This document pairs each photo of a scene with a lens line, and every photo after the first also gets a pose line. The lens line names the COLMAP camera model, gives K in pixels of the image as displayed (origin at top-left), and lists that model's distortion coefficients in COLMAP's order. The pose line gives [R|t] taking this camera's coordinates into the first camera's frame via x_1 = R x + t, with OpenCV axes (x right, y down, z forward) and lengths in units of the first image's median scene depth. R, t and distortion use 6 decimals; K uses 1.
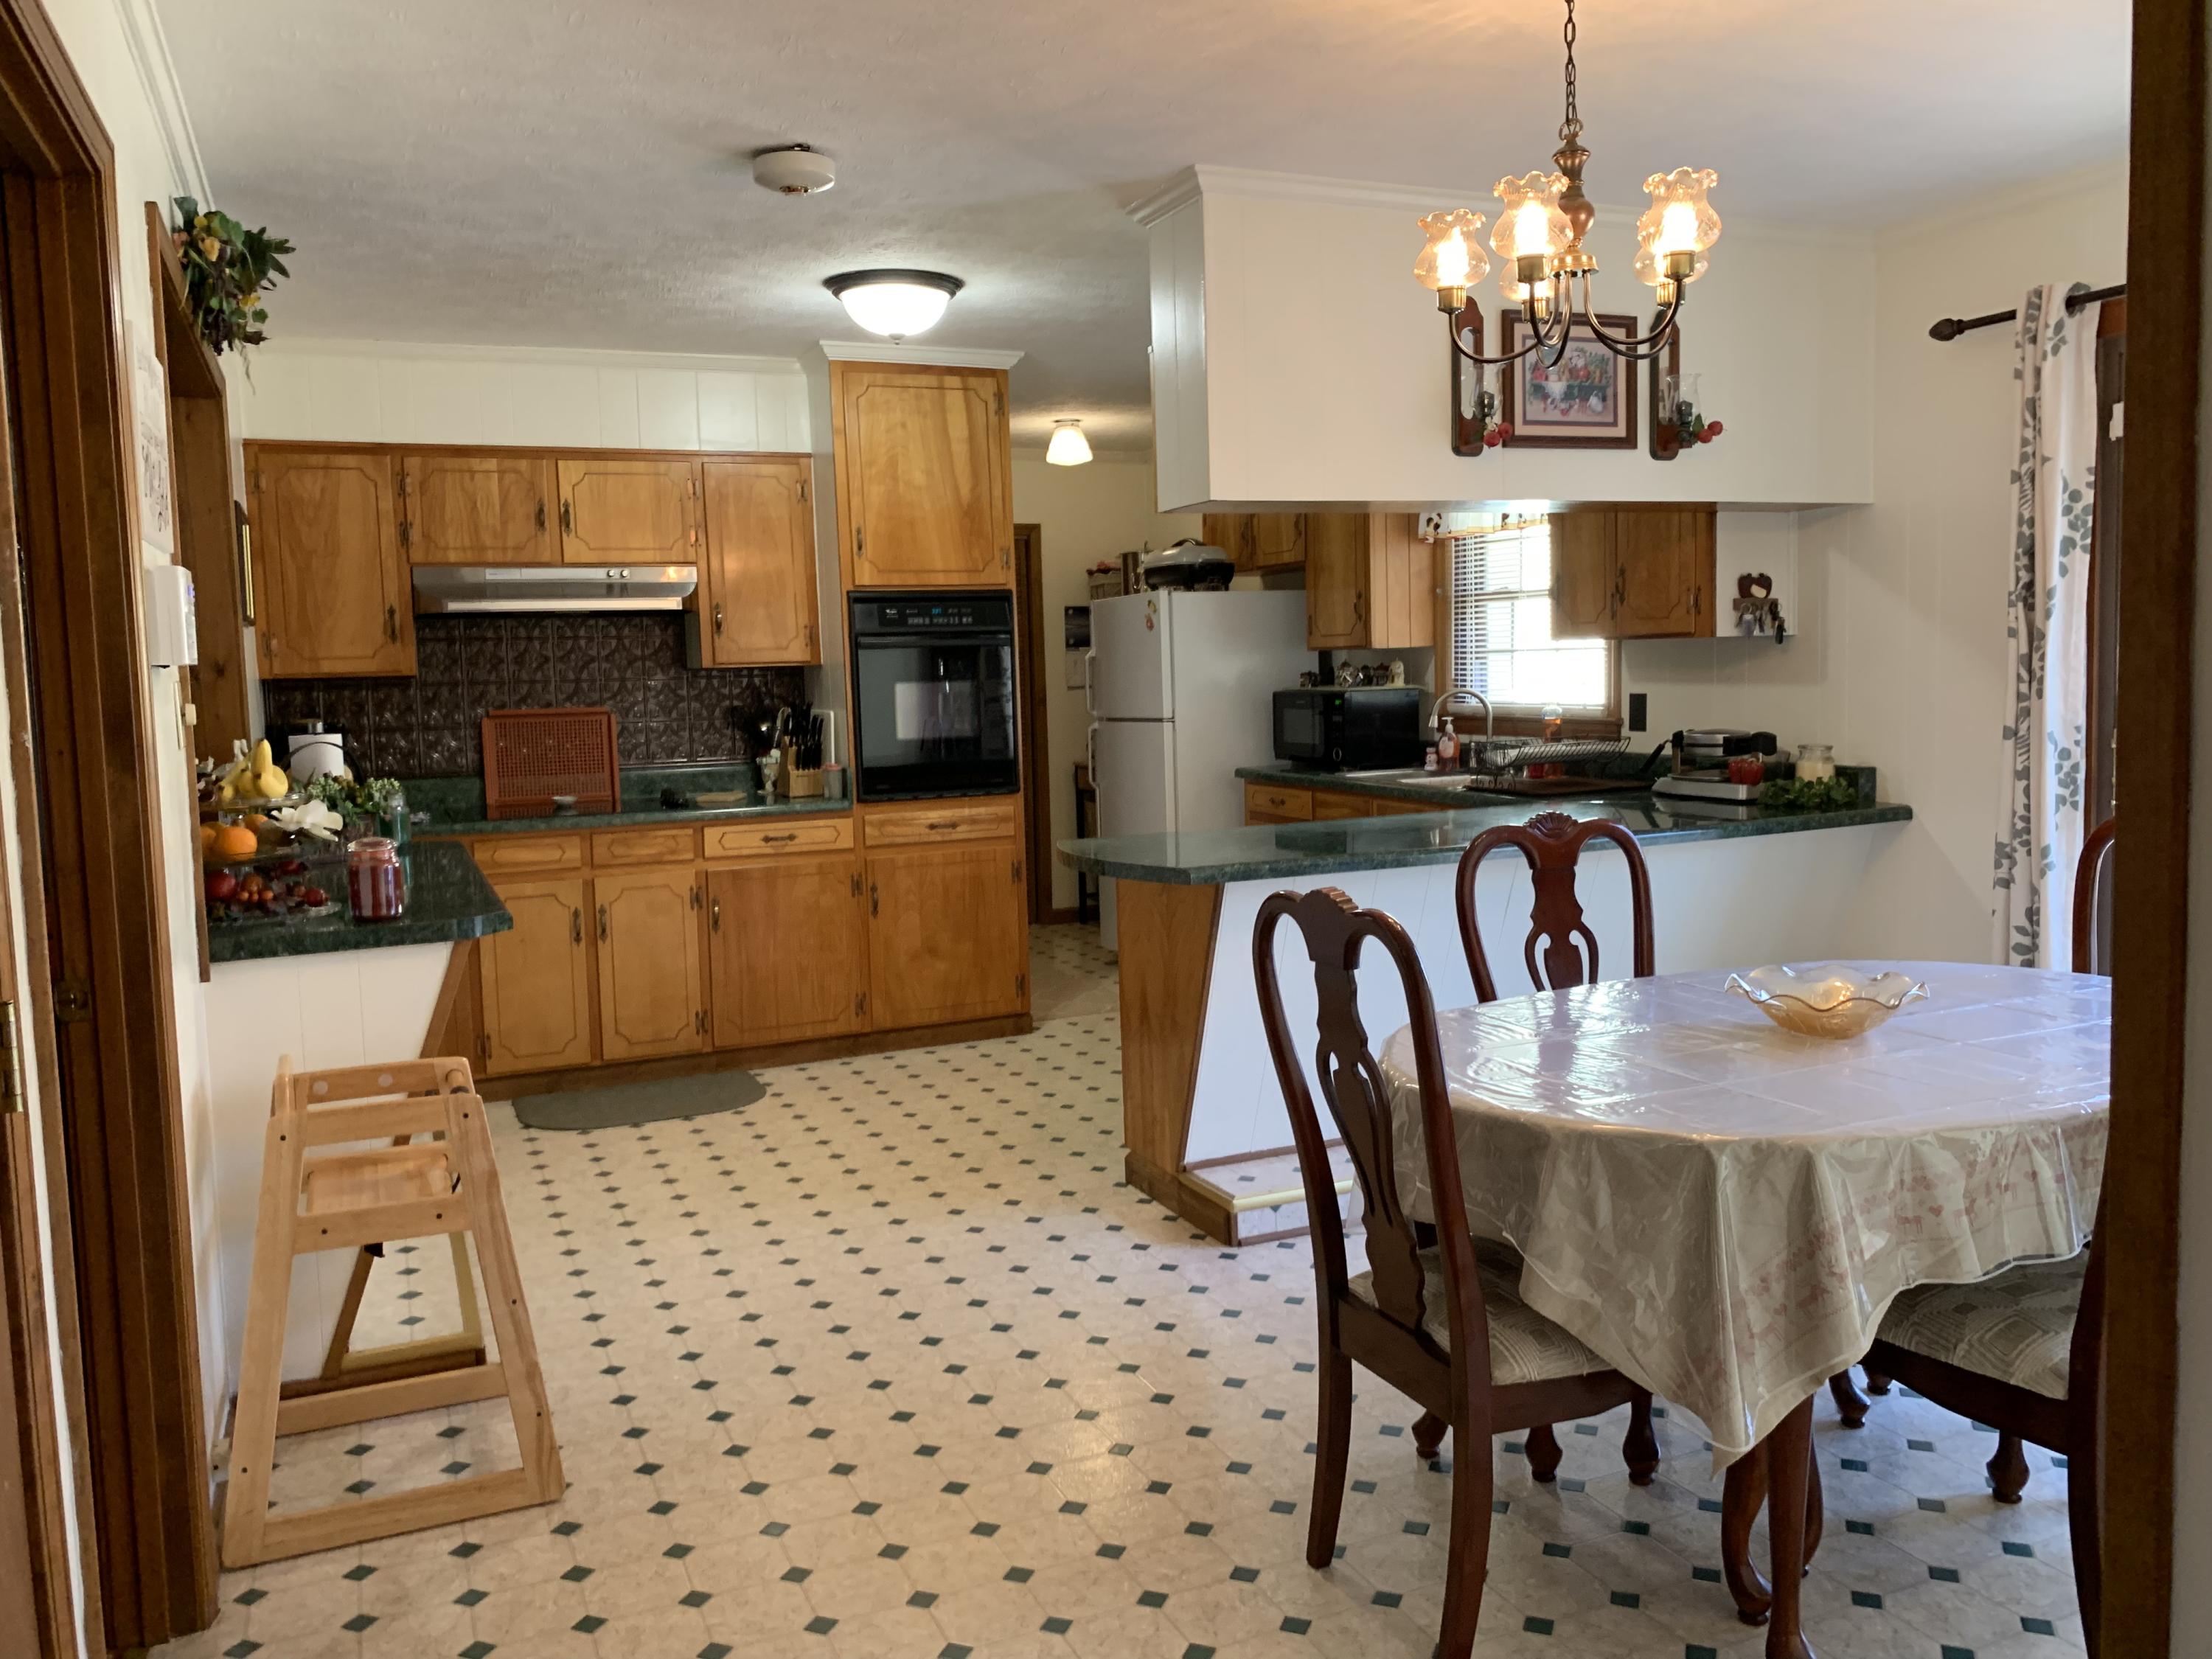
lens RADIAL K [[1742.3, 0, 1106.0], [0, 1742.3, 829.5], [0, 0, 1]] dist [0.113843, -0.211386]
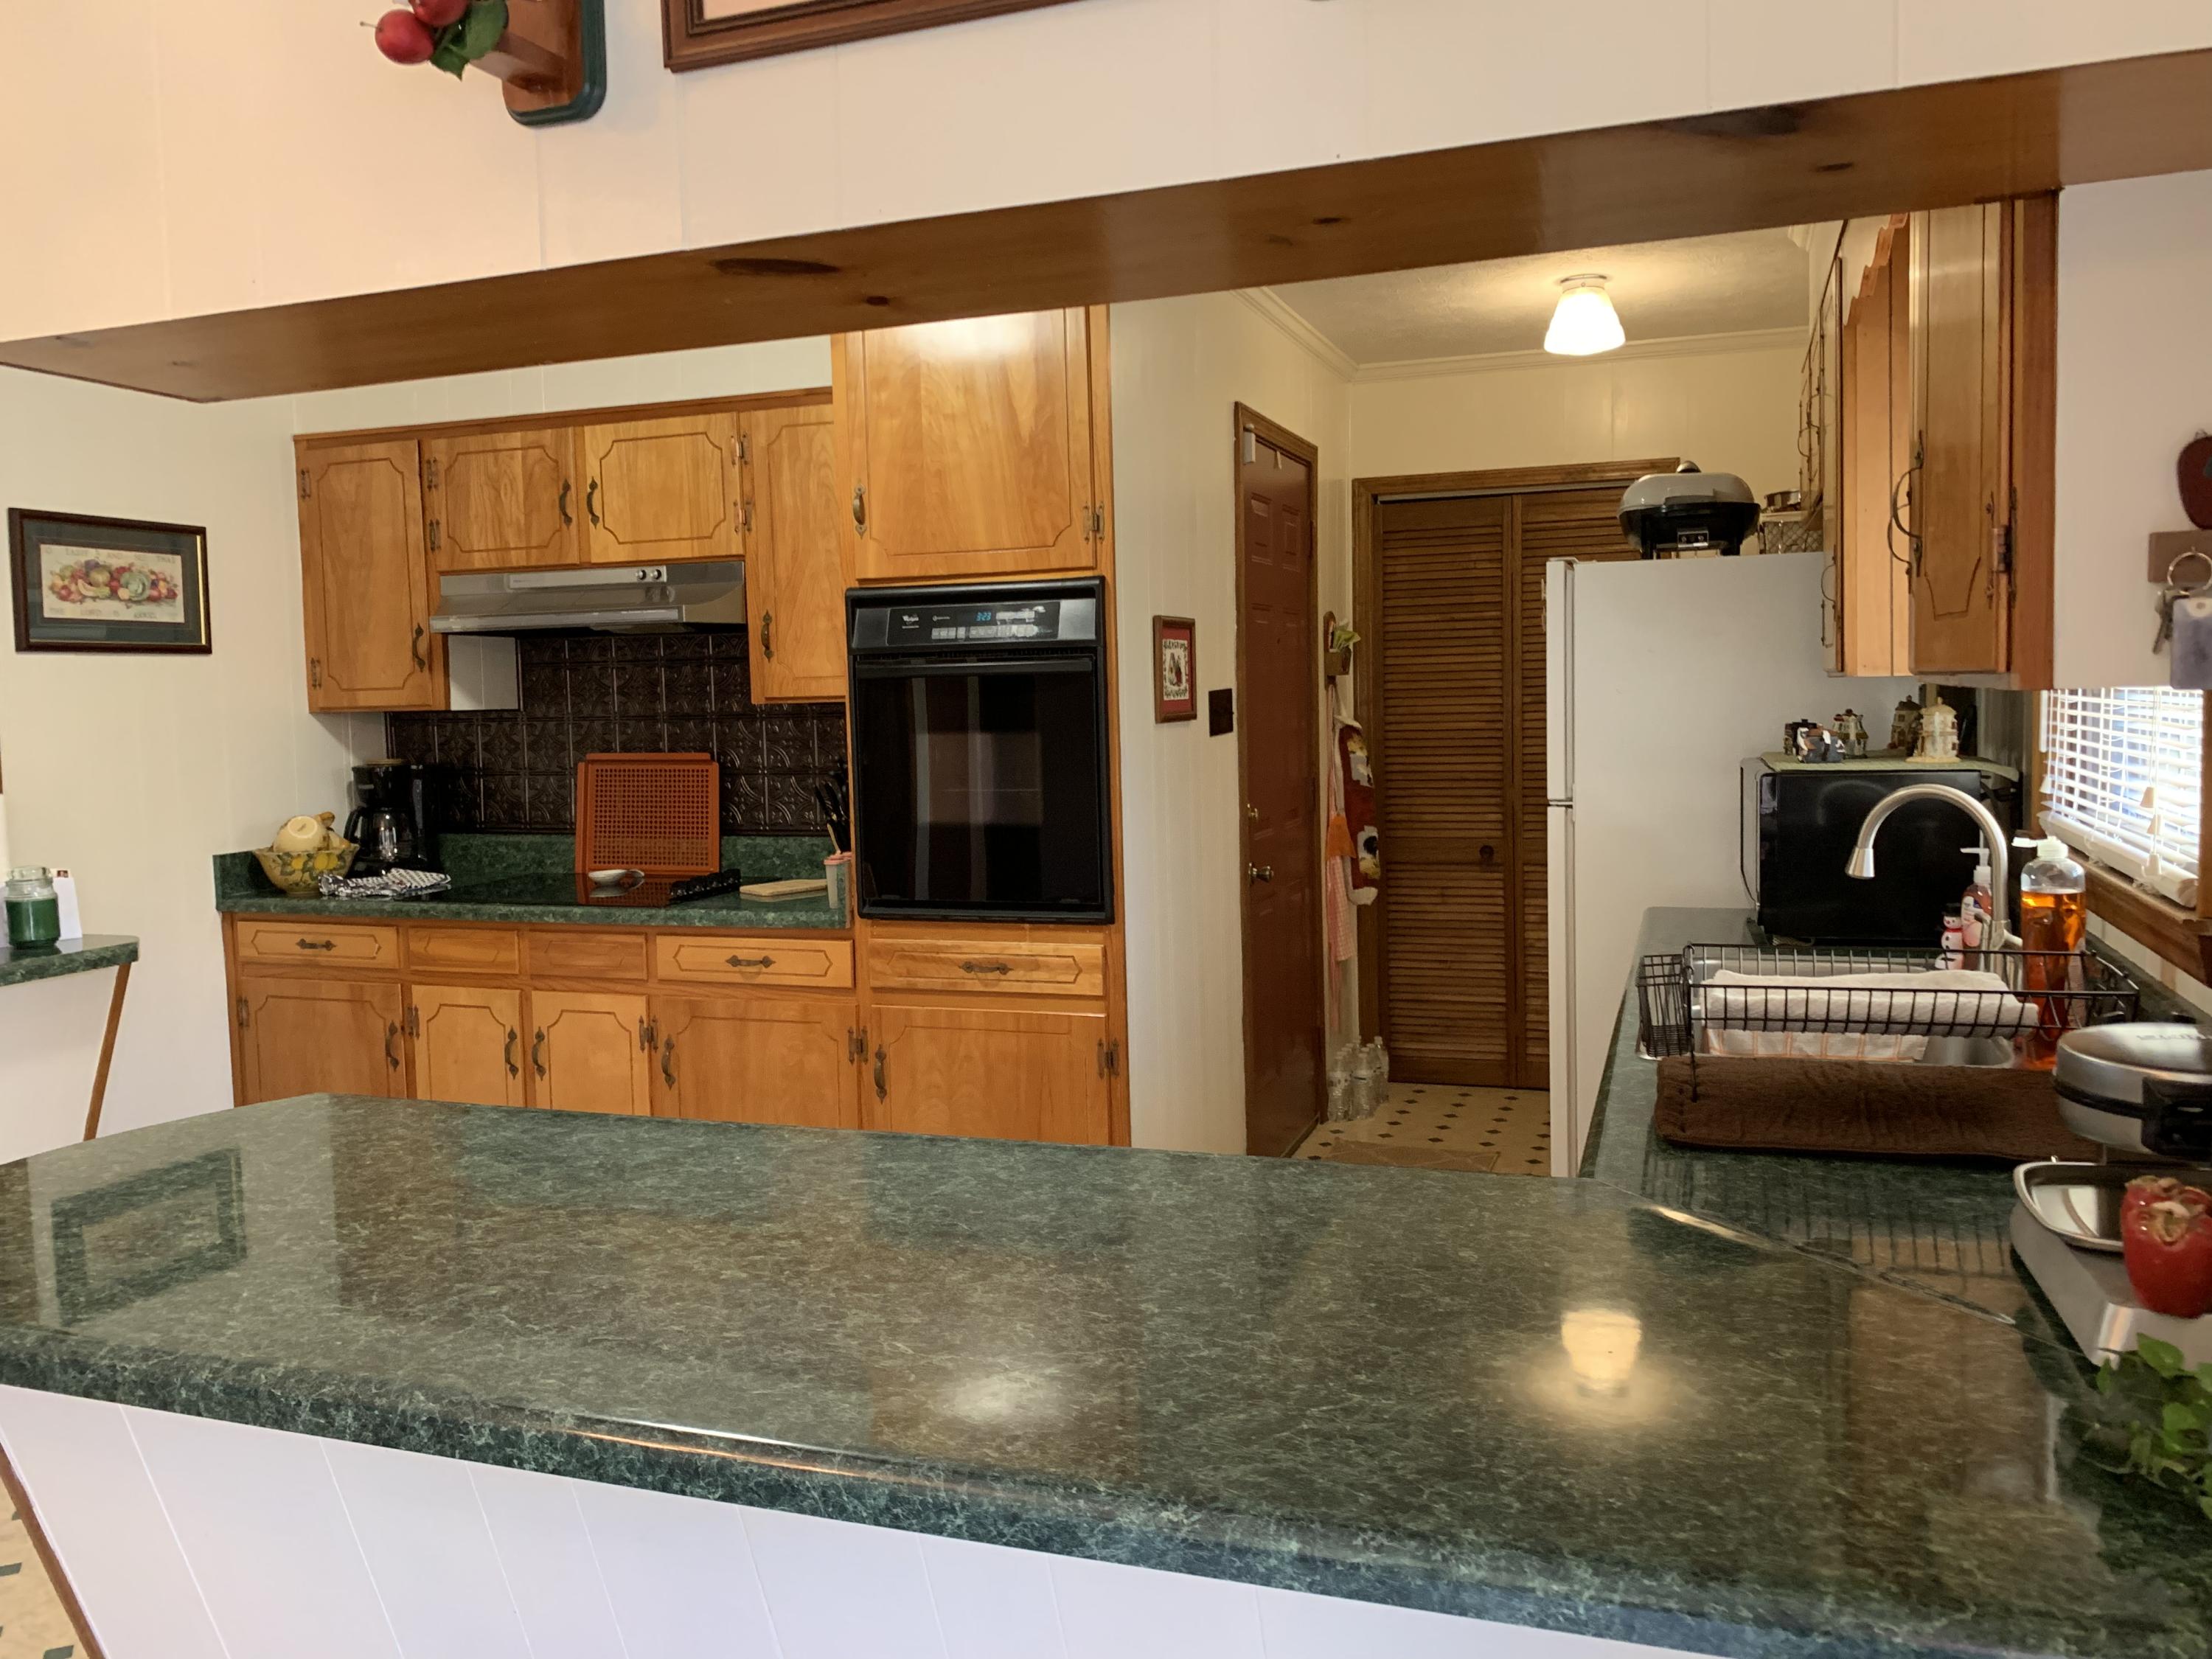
lens RADIAL K [[1690.6, 0, 1106.0], [0, 1690.6, 829.5], [0, 0, 1]] dist [0.049546, -0.079277]
pose [[0.725967, 0.070105, -0.684147, 0.342046], [-0.066491, 0.997285, 0.031638, -0.072760], [0.684507, 0.022522, 0.728658, 0.601774]]
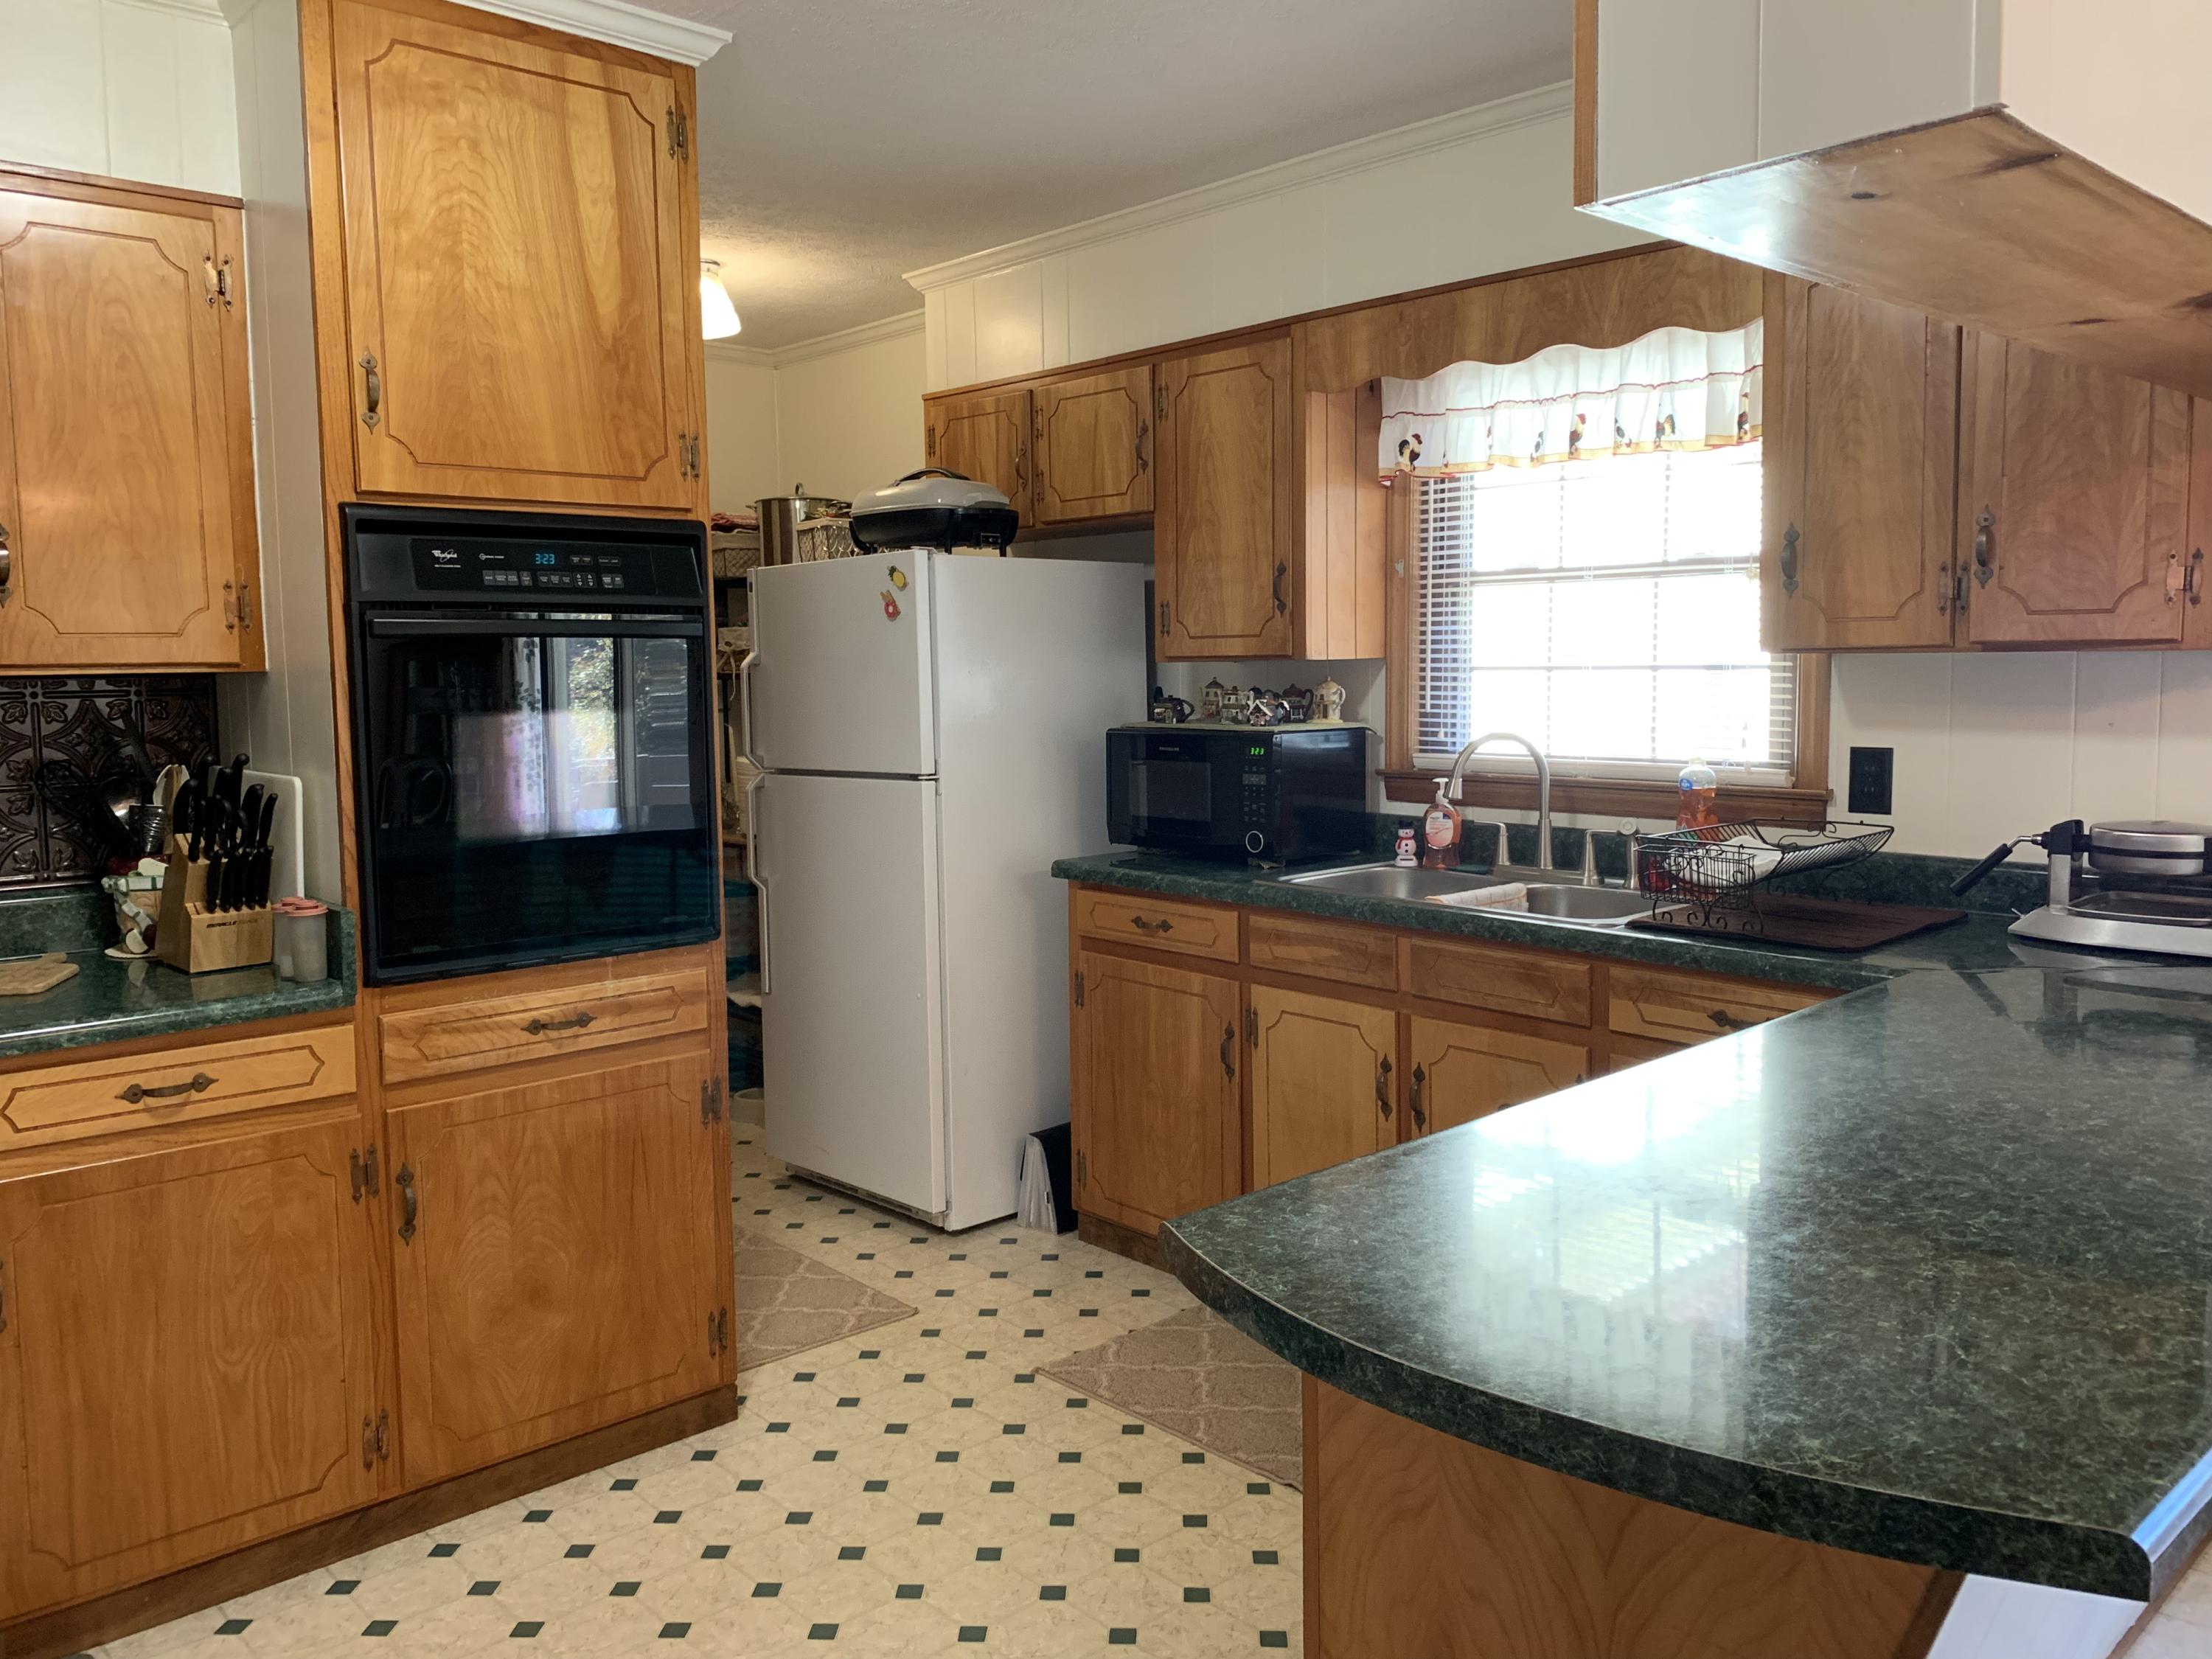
lens RADIAL K [[1706.2, 0, 1109.6], [0, 1706.2, 802.0], [0, 0, 1]] dist [-0.002600, -0.003438]
pose [[0.941575, -0.009608, 0.336667, -0.108841], [0.016895, 0.999682, -0.018722, -0.050061], [-0.336380, 0.023316, 0.941438, 0.527551]]
